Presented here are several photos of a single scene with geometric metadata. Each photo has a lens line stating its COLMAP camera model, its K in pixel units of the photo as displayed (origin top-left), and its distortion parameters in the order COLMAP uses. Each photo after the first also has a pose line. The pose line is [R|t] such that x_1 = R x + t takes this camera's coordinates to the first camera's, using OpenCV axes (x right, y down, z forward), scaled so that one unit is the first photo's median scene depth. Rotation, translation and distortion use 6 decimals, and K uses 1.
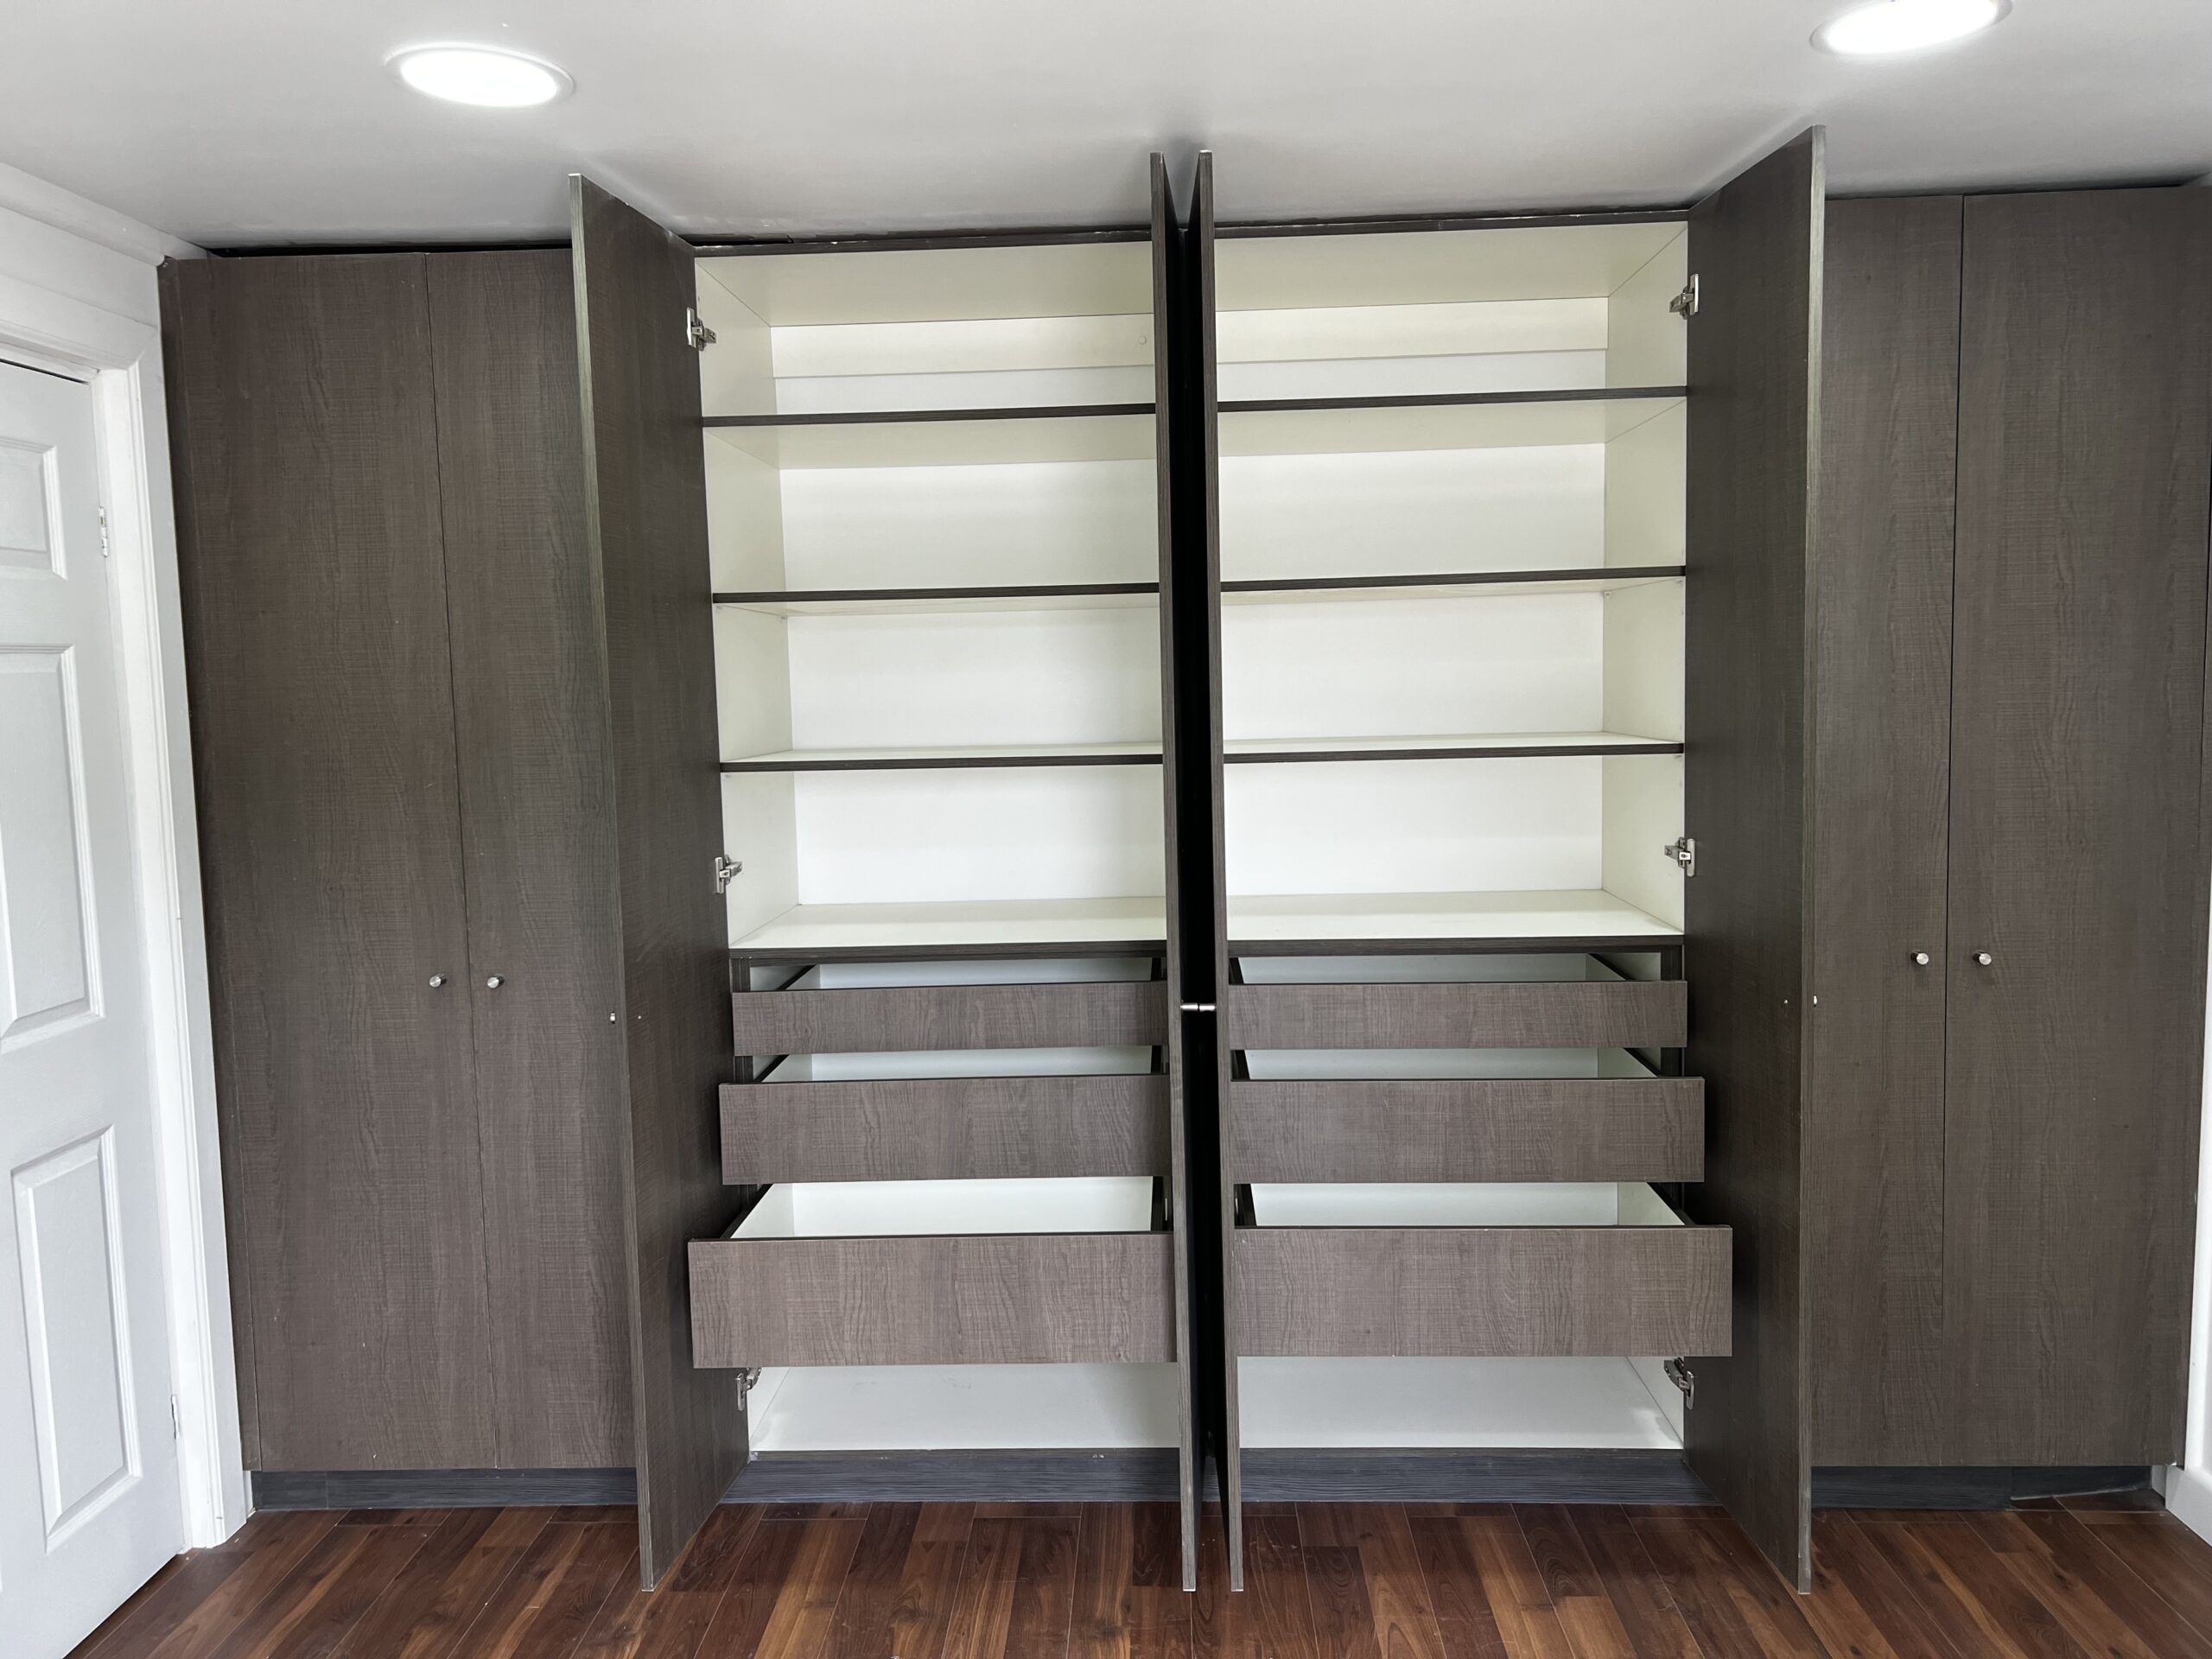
lens RADIAL K [[1657.3, 0, 1095.9], [0, 1657.3, 824.6], [0, 0, 1]] dist [0.091331, -0.077763]
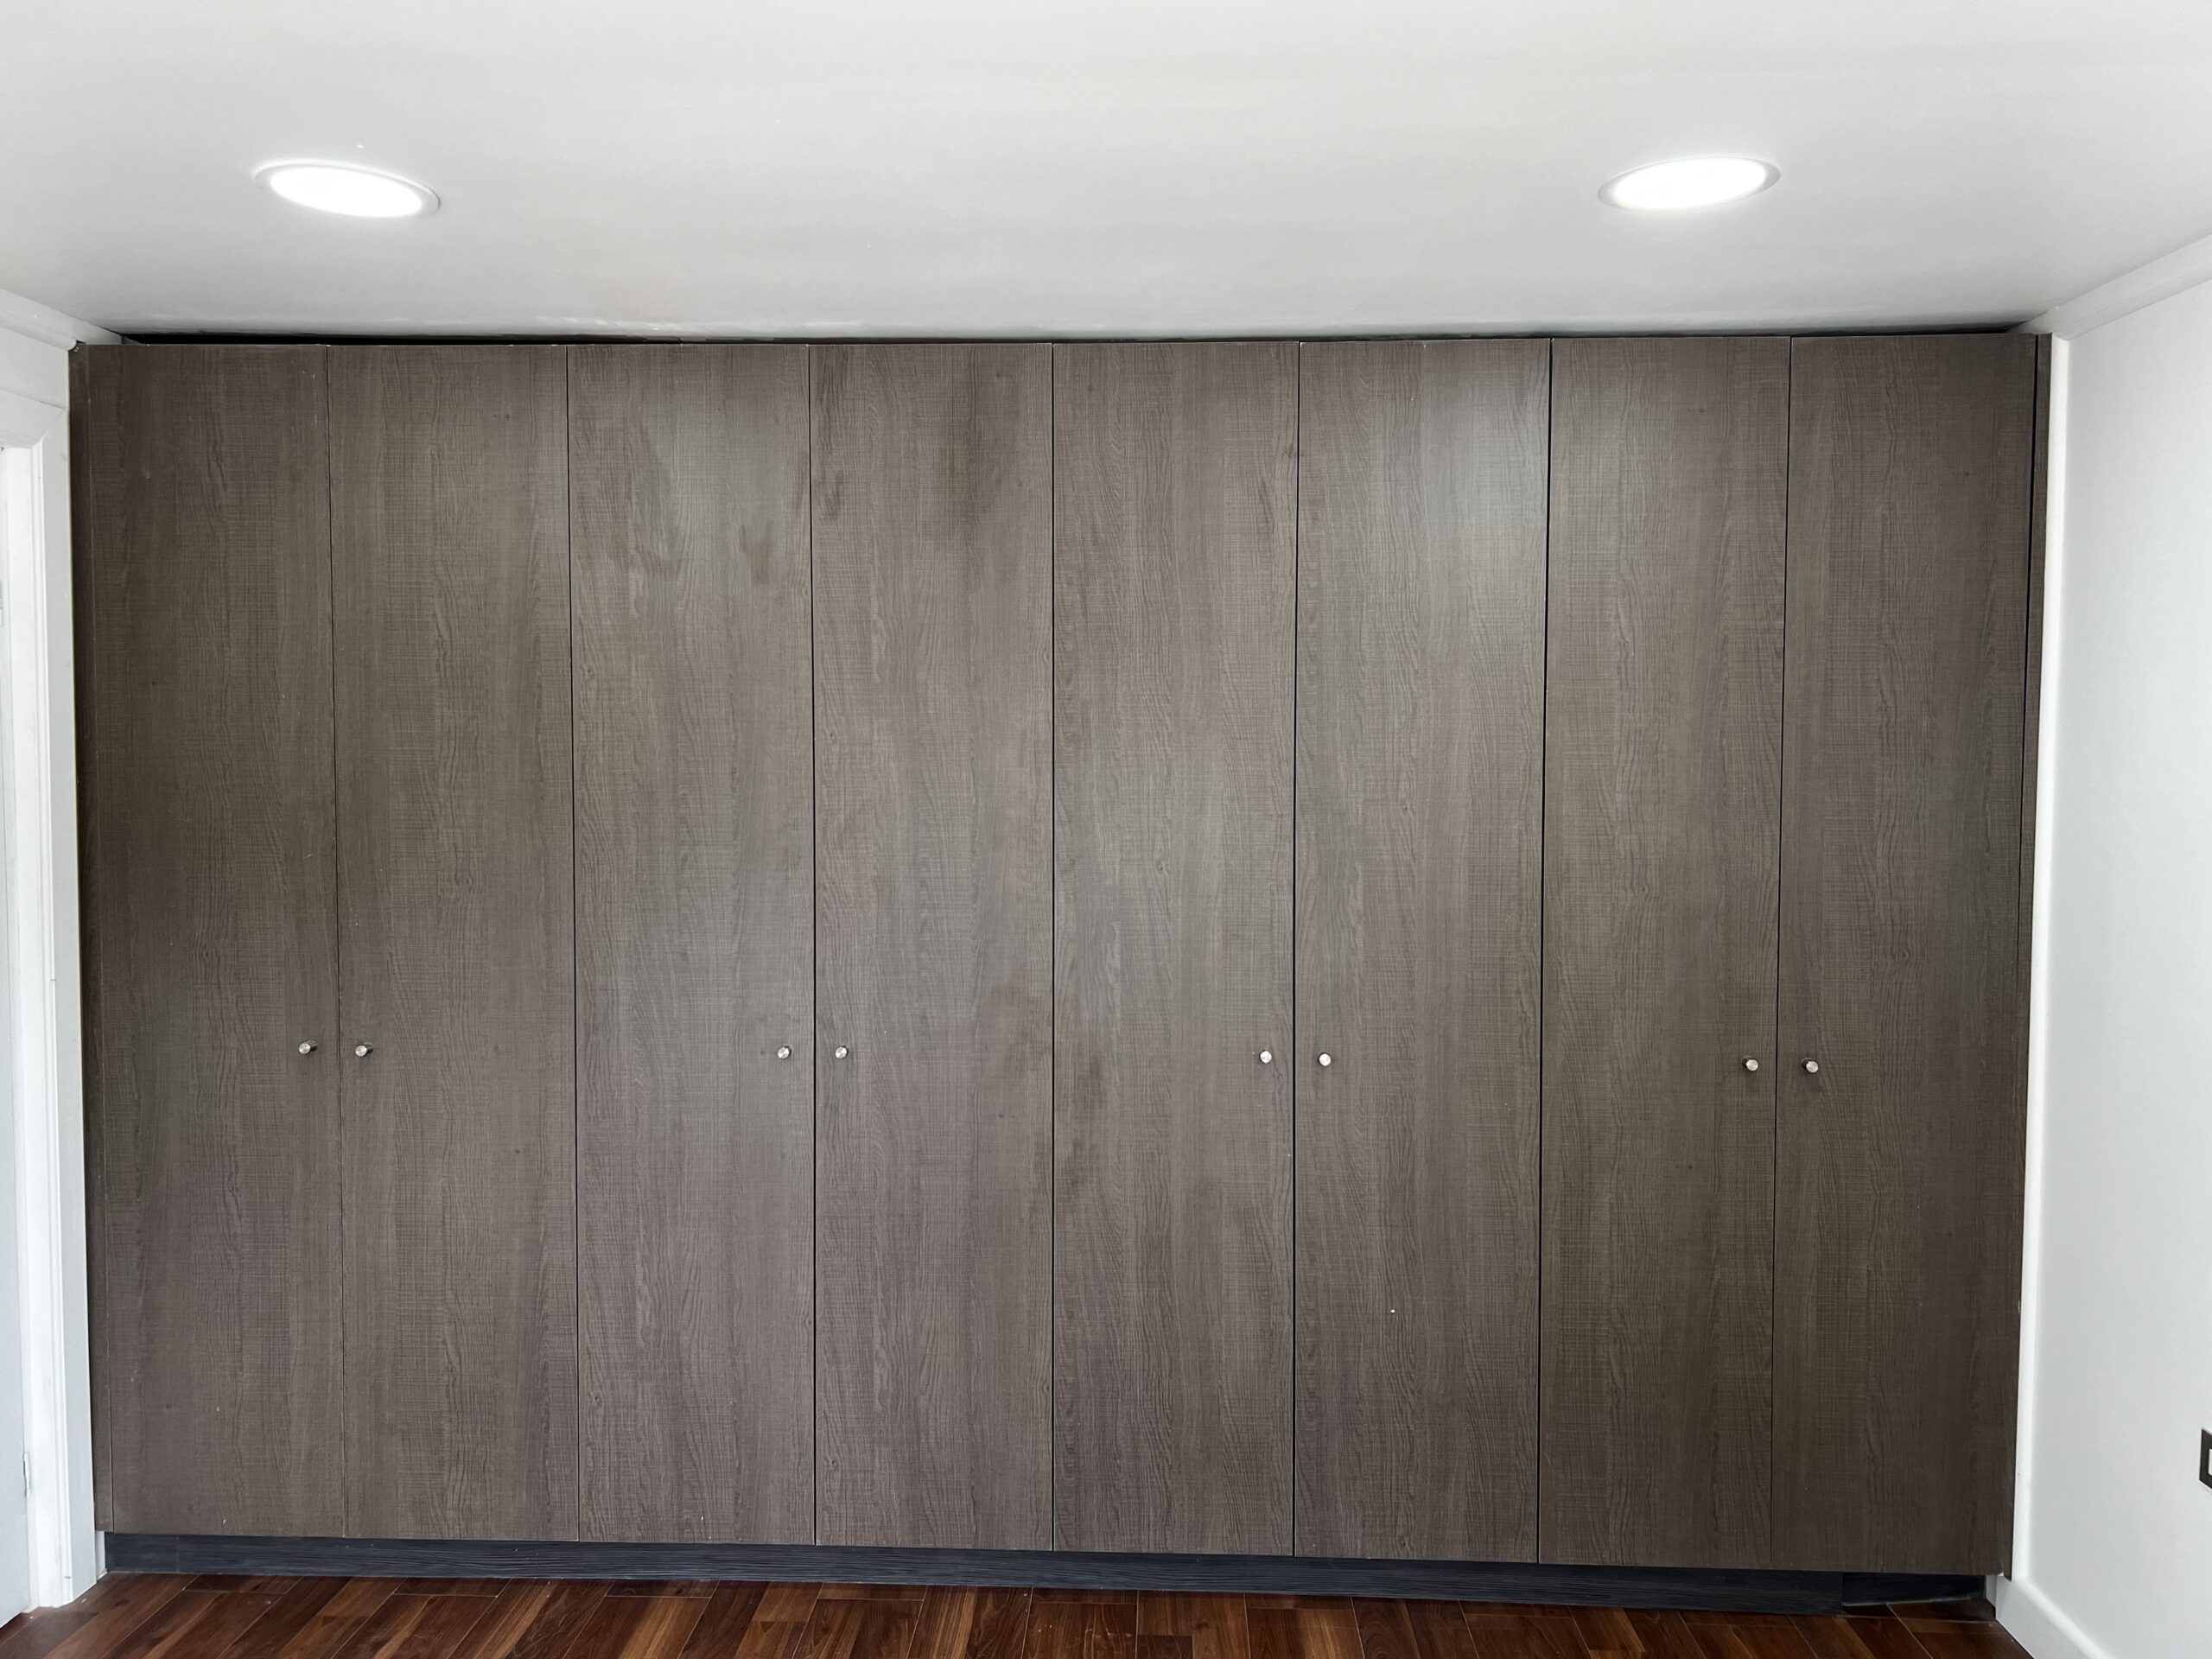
lens RADIAL K [[1657.3, 0, 1095.9], [0, 1657.3, 824.6], [0, 0, 1]] dist [0.091331, -0.077763]
pose [[0.999630, 0.027211, 0.000561, 0.082794], [-0.027163, 0.998752, -0.041904, -0.012509], [-0.001701, 0.041873, 0.999121, -0.028127]]
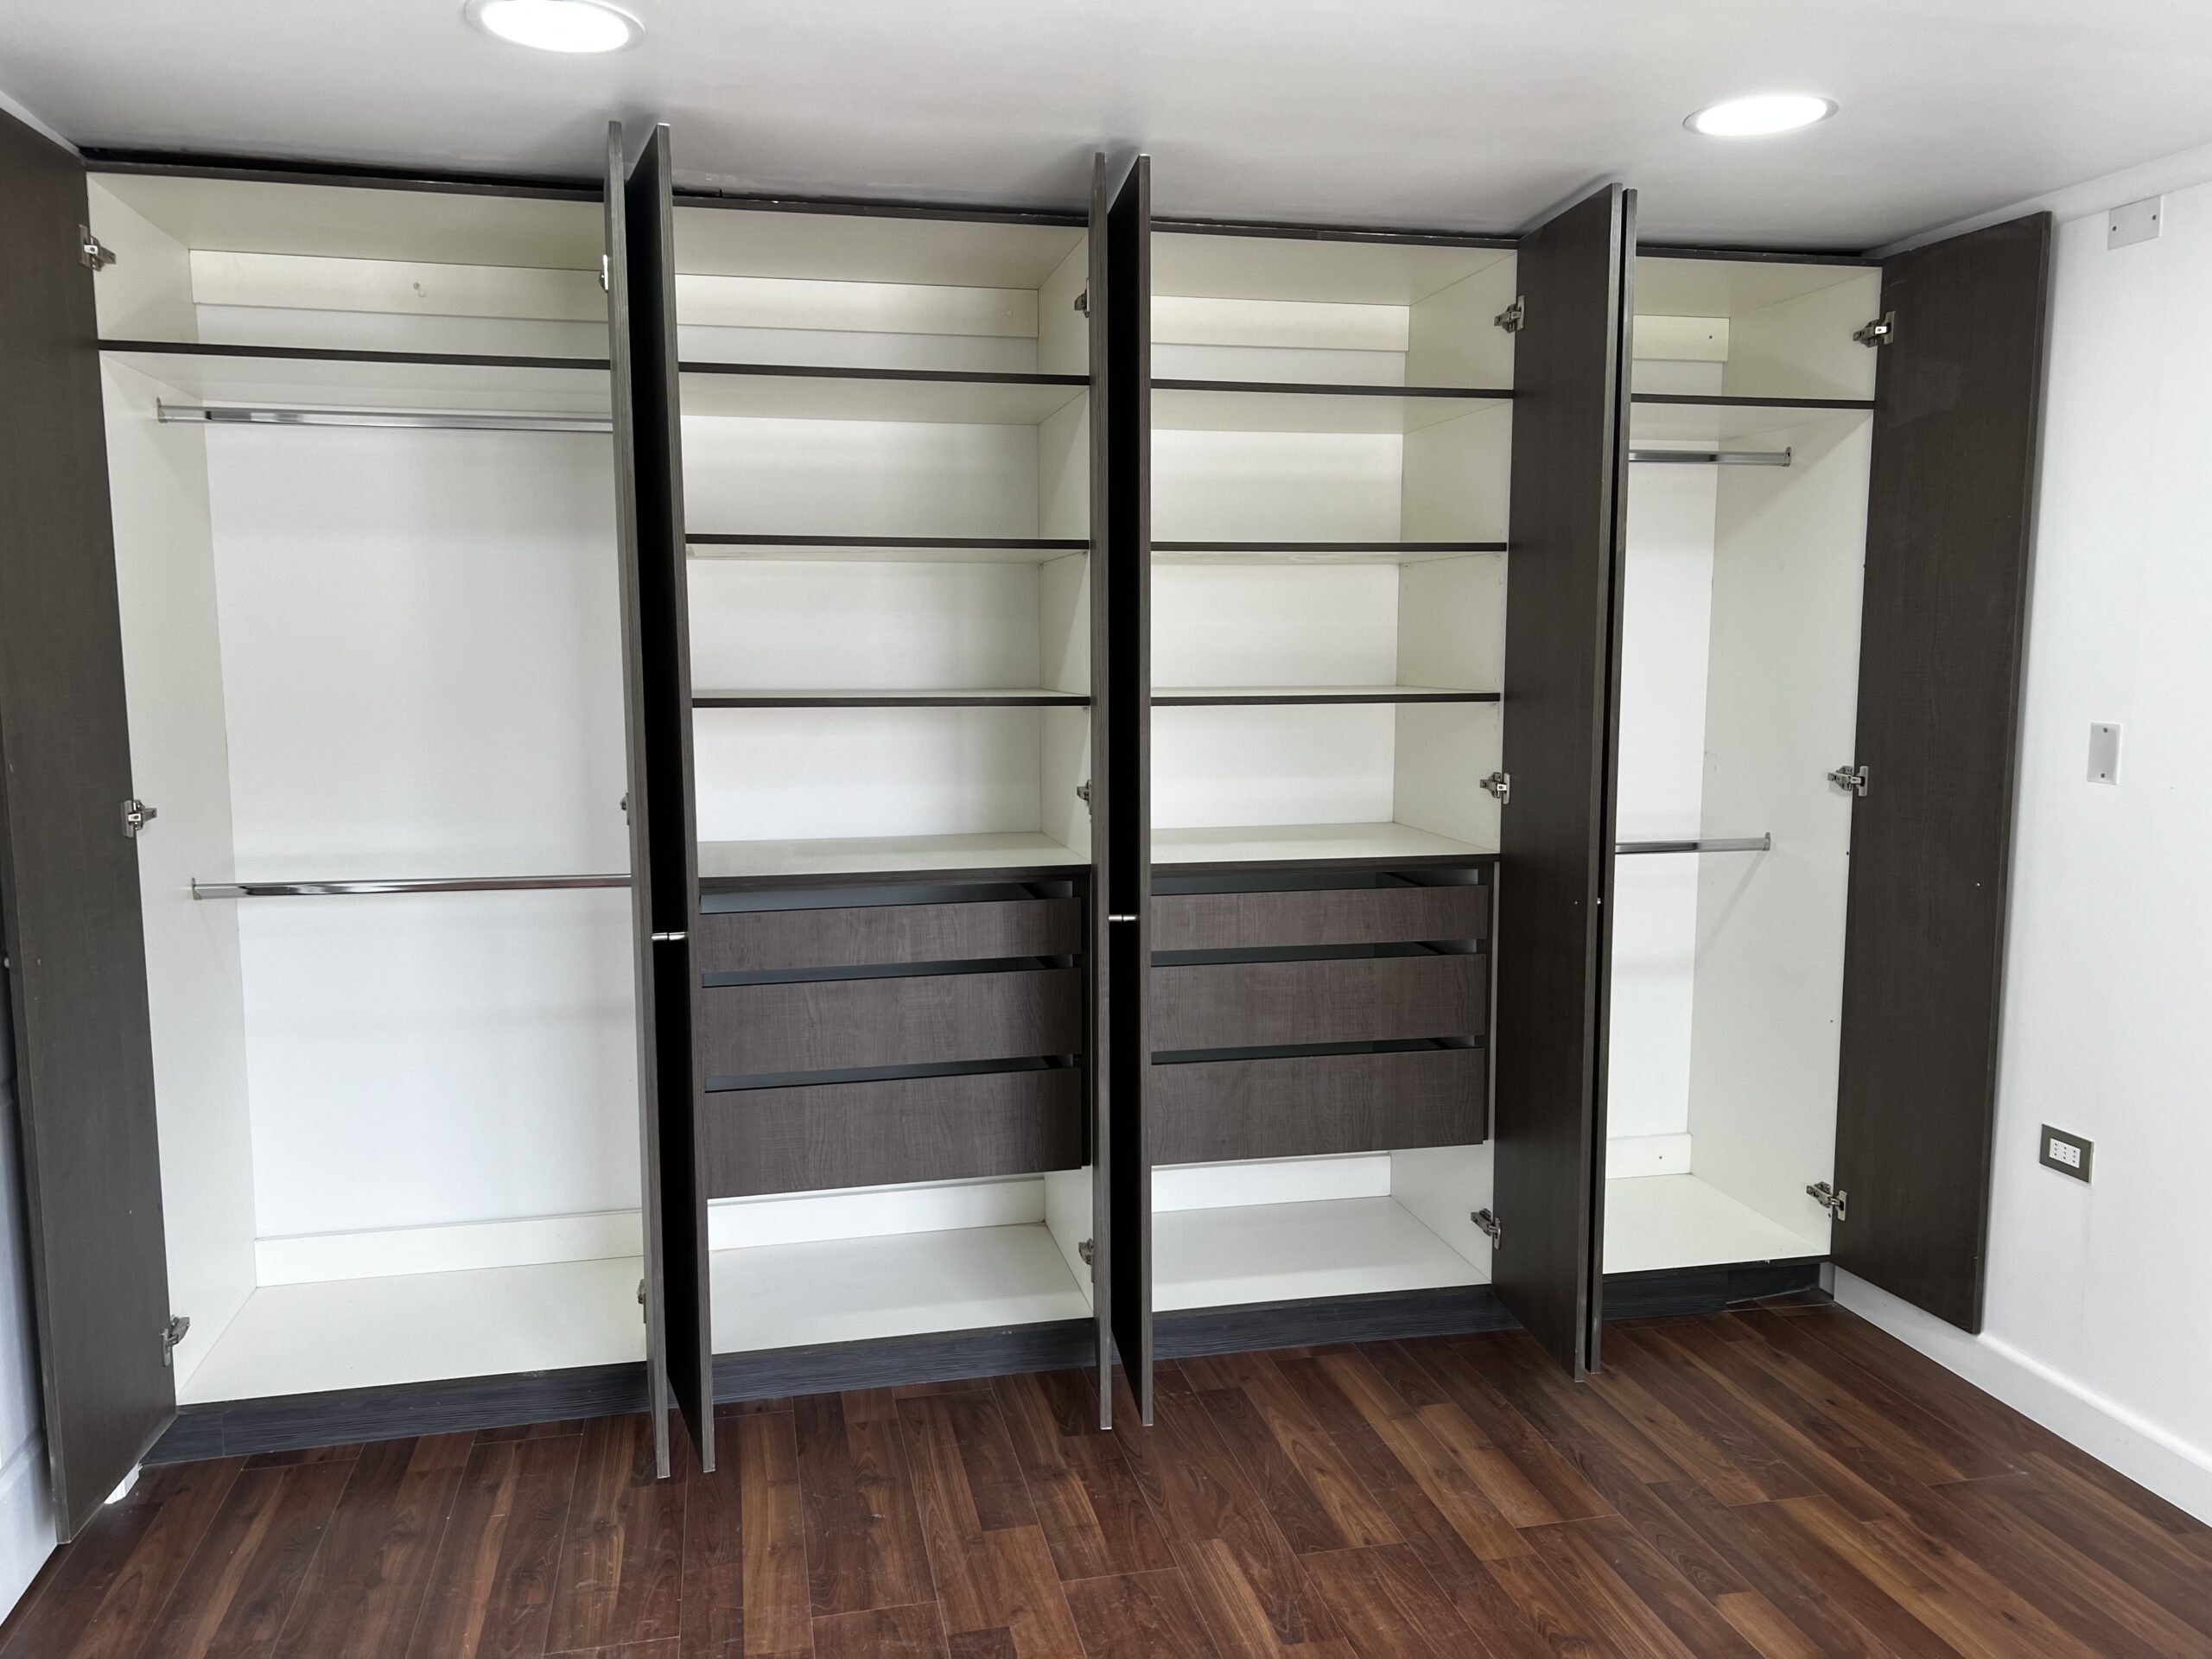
lens RADIAL K [[1657.3, 0, 1095.9], [0, 1657.3, 824.6], [0, 0, 1]] dist [0.091331, -0.077763]
pose [[0.967450, -0.006694, 0.252975, -0.223355], [0.001381, 0.999775, 0.021171, 0.019707], [-0.253059, -0.020132, 0.967241, -0.072641]]
